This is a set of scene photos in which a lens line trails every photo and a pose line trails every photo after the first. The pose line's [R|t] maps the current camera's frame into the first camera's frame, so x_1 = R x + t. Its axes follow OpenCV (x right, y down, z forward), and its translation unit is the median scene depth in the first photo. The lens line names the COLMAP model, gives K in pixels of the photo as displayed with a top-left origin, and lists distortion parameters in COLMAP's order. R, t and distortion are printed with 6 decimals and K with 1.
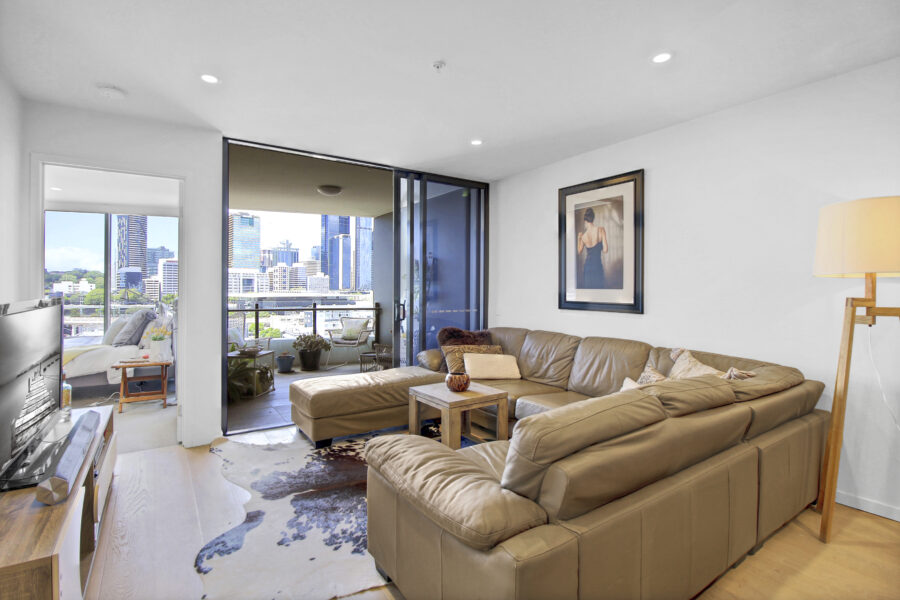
lens RADIAL K [[428.4, 0, 460.0], [0, 428.4, 281.9], [0, 0, 1]] dist [-0.025328, -0.000299]
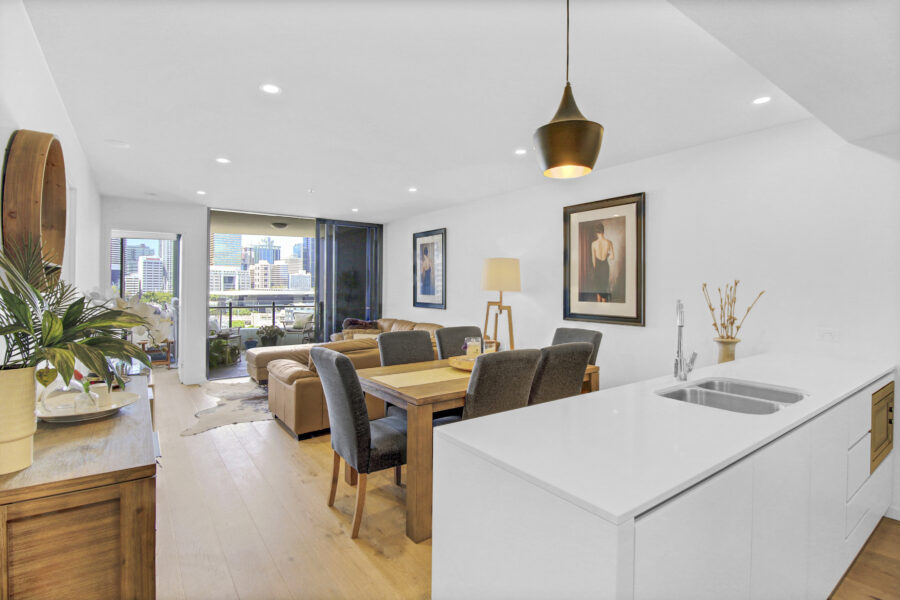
lens RADIAL K [[431.0, 0, 446.9], [0, 431.0, 275.3], [0, 0, 1]] dist [-0.025092, -0.000432]
pose [[0.999961, 0.001790, 0.008613, 0.324599], [-0.001695, 0.999938, -0.010963, -0.036112], [-0.008632, 0.010948, 0.999903, -0.602042]]
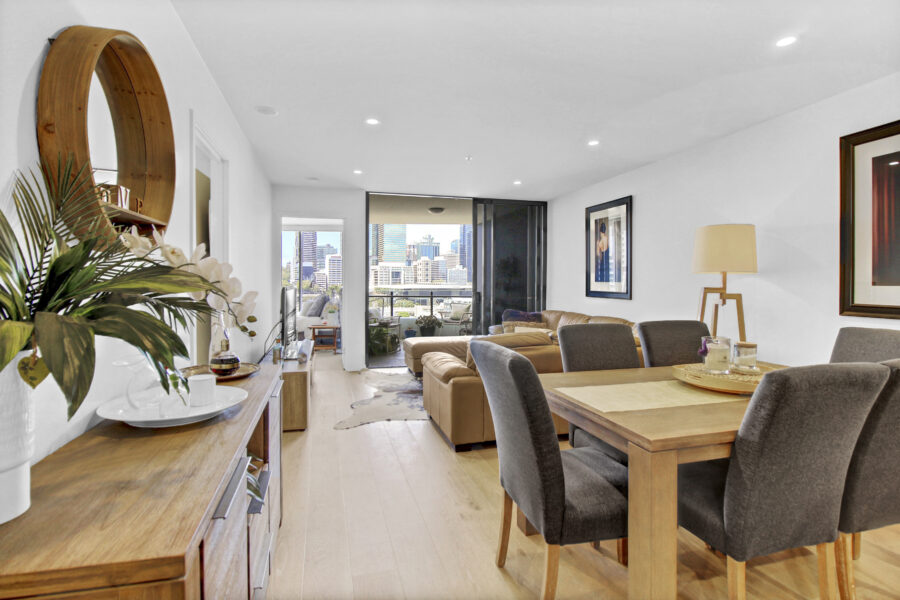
lens RADIAL K [[431.0, 0, 446.9], [0, 431.0, 275.3], [0, 0, 1]] dist [-0.025092, -0.000432]
pose [[0.941211, -0.001542, -0.337816, 0.260800], [0.002359, 0.999995, 0.002007, -0.007340], [0.337811, -0.002686, 0.941210, -0.407513]]
